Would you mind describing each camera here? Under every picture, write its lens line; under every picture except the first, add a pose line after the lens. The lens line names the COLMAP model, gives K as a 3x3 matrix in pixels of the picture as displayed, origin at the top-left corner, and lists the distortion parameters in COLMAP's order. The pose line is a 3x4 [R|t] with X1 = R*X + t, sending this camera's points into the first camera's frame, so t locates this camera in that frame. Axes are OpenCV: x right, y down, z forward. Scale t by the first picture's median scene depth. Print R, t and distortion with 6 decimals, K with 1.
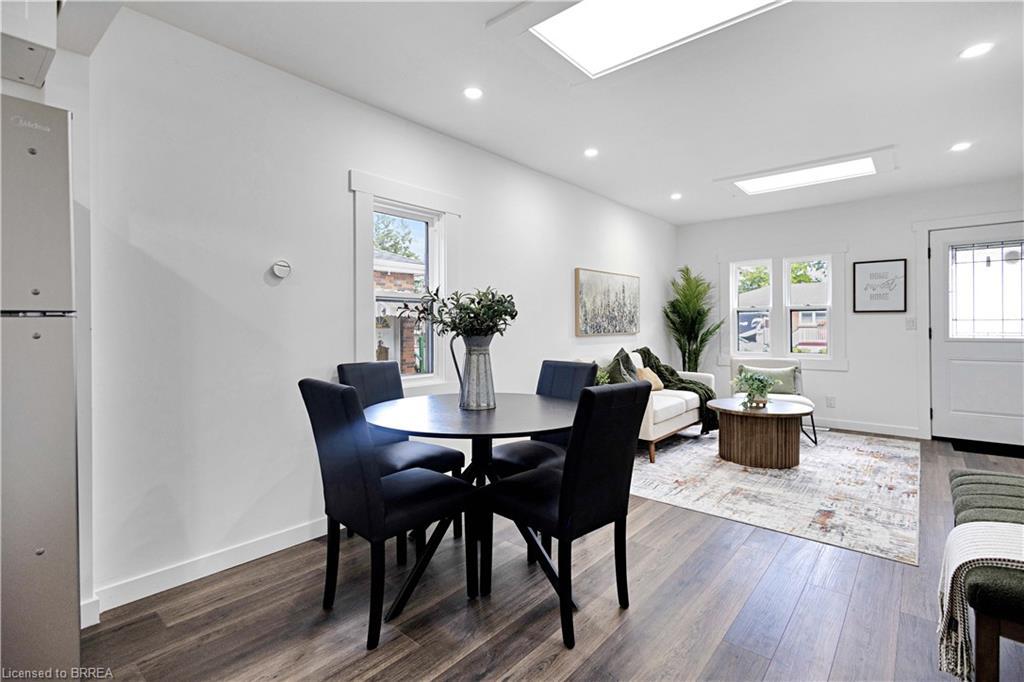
lens RADIAL K [[477.0, 0, 510.4], [0, 477.0, 328.5], [0, 0, 1]] dist [0.009767, -0.000351]
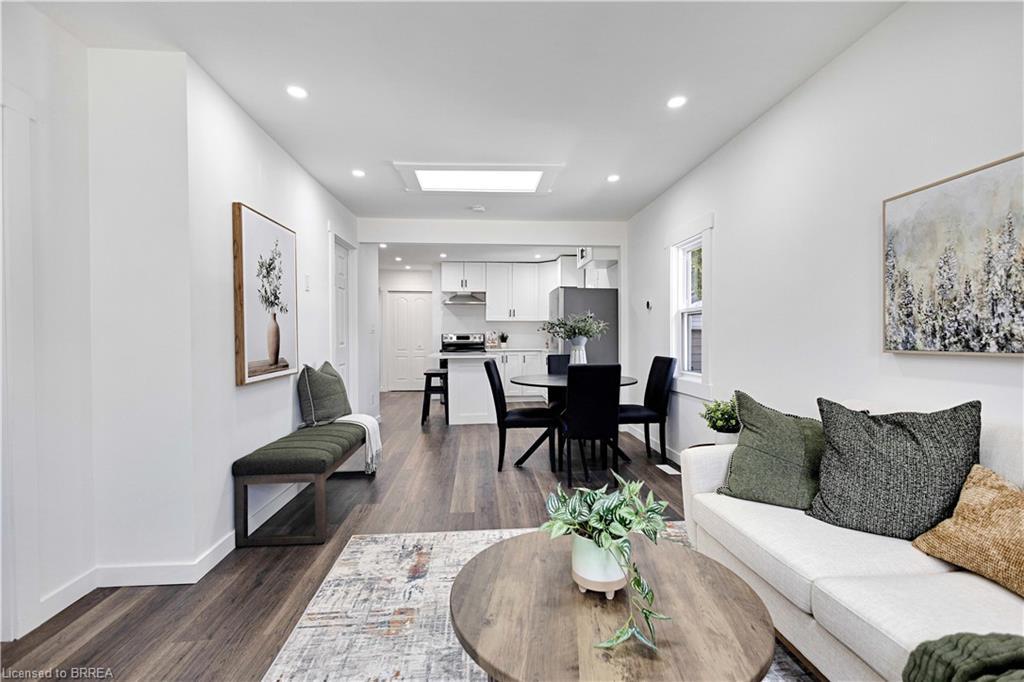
lens RADIAL K [[470.0, 0, 510.9], [0, 470.0, 338.4], [0, 0, 1]] dist [0.017218, -0.004741]
pose [[-0.709527, 0.010810, -0.704595, 0.718439], [0.005207, 0.999935, 0.010097, -0.004818], [0.704659, 0.003495, -0.709537, 1.090886]]
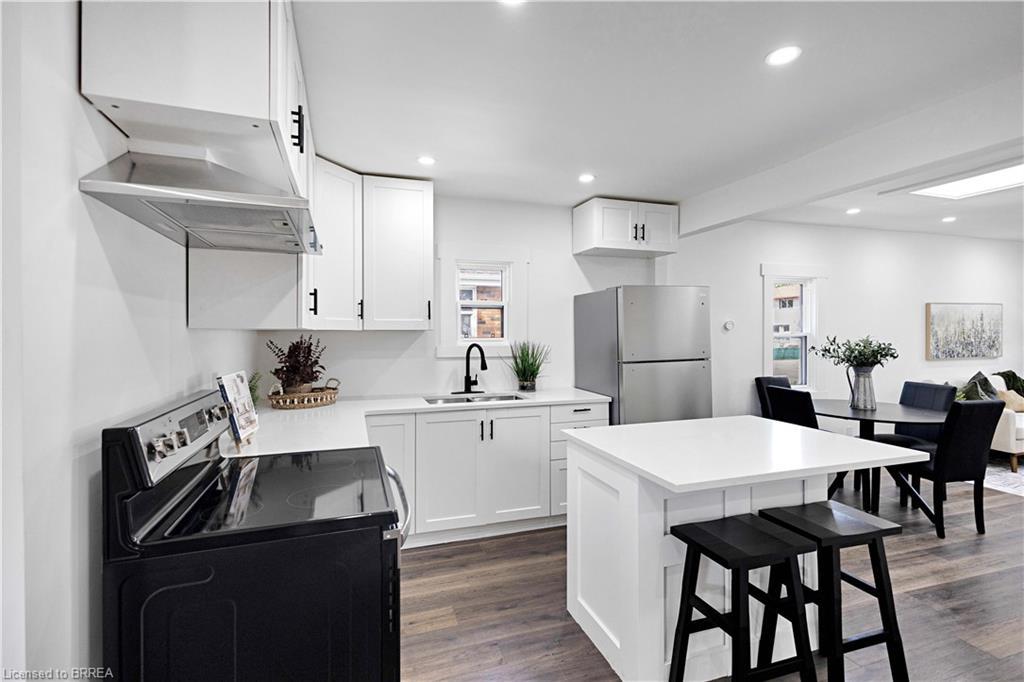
lens RADIAL K [[470.0, 0, 510.9], [0, 470.0, 338.4], [0, 0, 1]] dist [0.017218, -0.004741]
pose [[0.855204, 0.009000, -0.518213, -0.138107], [-0.002249, 0.999904, 0.013653, -0.053315], [0.518286, -0.010511, 0.855143, -0.563625]]
